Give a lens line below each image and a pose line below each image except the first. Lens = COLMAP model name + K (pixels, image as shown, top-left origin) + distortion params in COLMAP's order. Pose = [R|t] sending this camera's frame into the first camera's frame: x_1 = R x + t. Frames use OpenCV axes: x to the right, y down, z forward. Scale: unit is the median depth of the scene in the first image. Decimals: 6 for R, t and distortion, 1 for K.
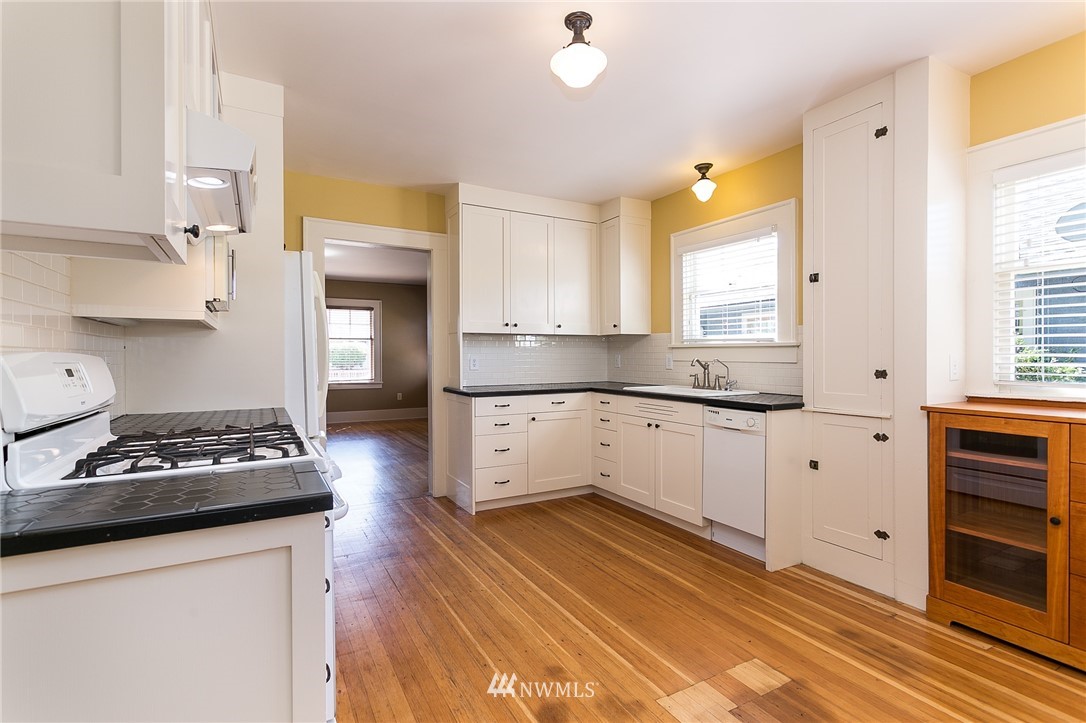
lens RADIAL K [[510.8, 0, 542.5], [0, 510.8, 356.7], [0, 0, 1]] dist [-0.000690, 0.001790]
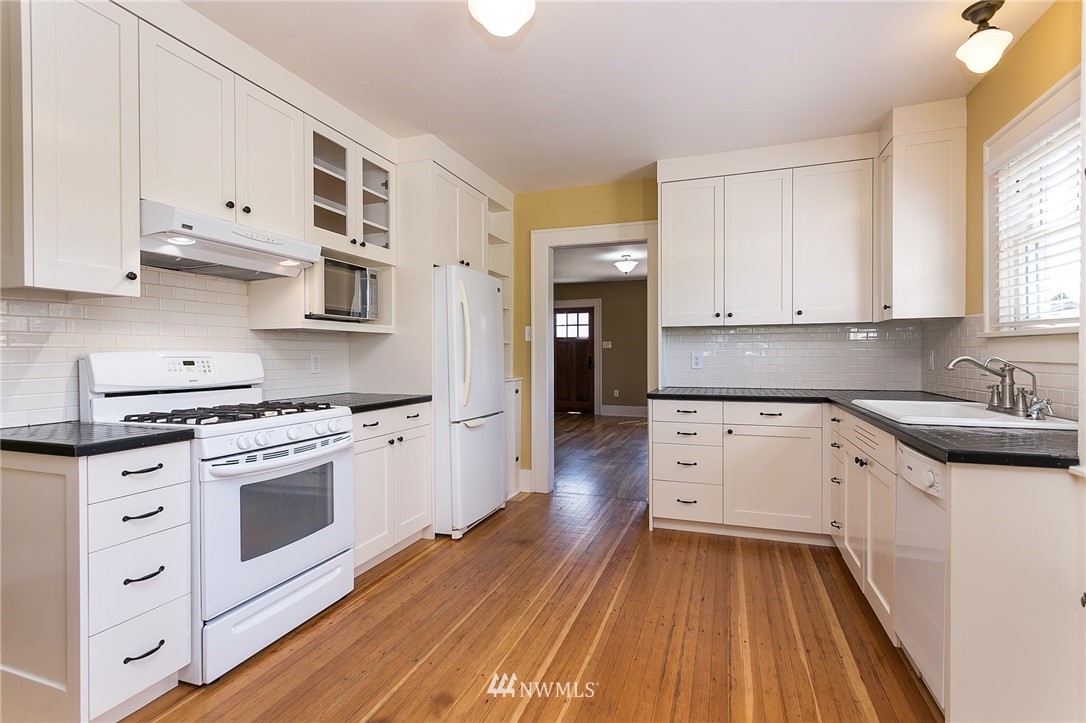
lens RADIAL K [[510.8, 0, 543.5], [0, 510.8, 359.2], [0, 0, 1]] dist [-0.000690, 0.001790]
pose [[0.657166, 0.007914, -0.753704, 0.444474], [0.000555, 0.999940, 0.010983, -0.000248], [0.753745, -0.007636, 0.657122, 0.293159]]
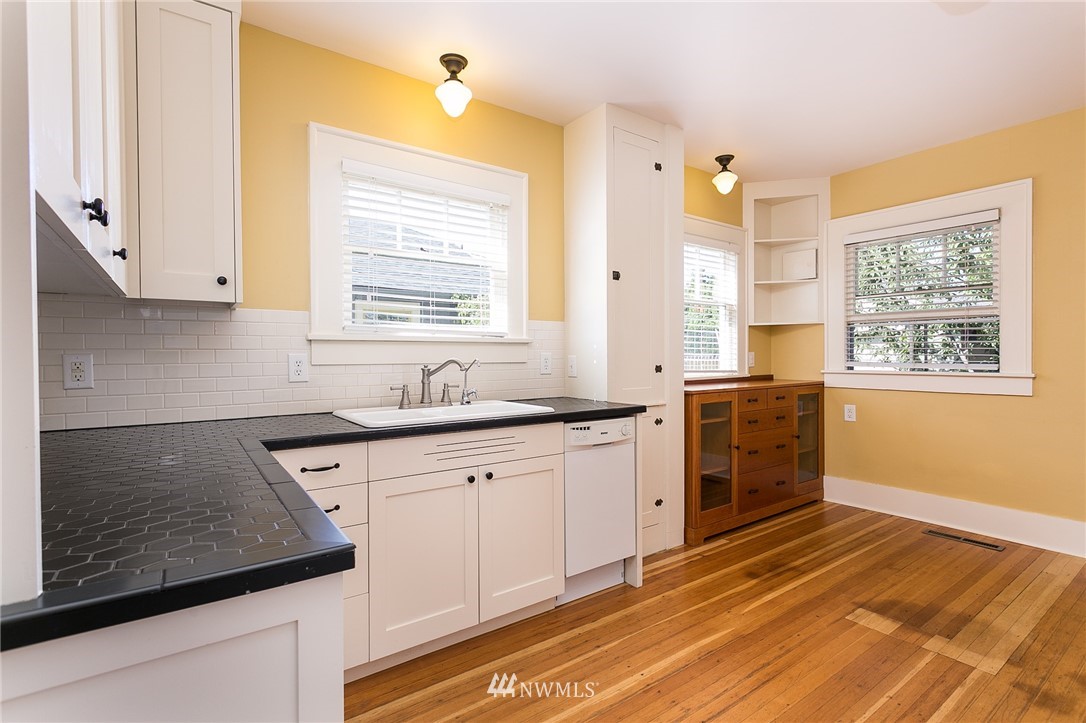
lens RADIAL K [[510.8, 0, 542.5], [0, 510.8, 359.1], [0, 0, 1]] dist [-0.000690, 0.001790]
pose [[-0.111015, -0.006366, 0.993798, -0.359673], [0.009143, 0.999931, 0.007426, -0.000180], [-0.993777, 0.009910, -0.110949, 1.013693]]
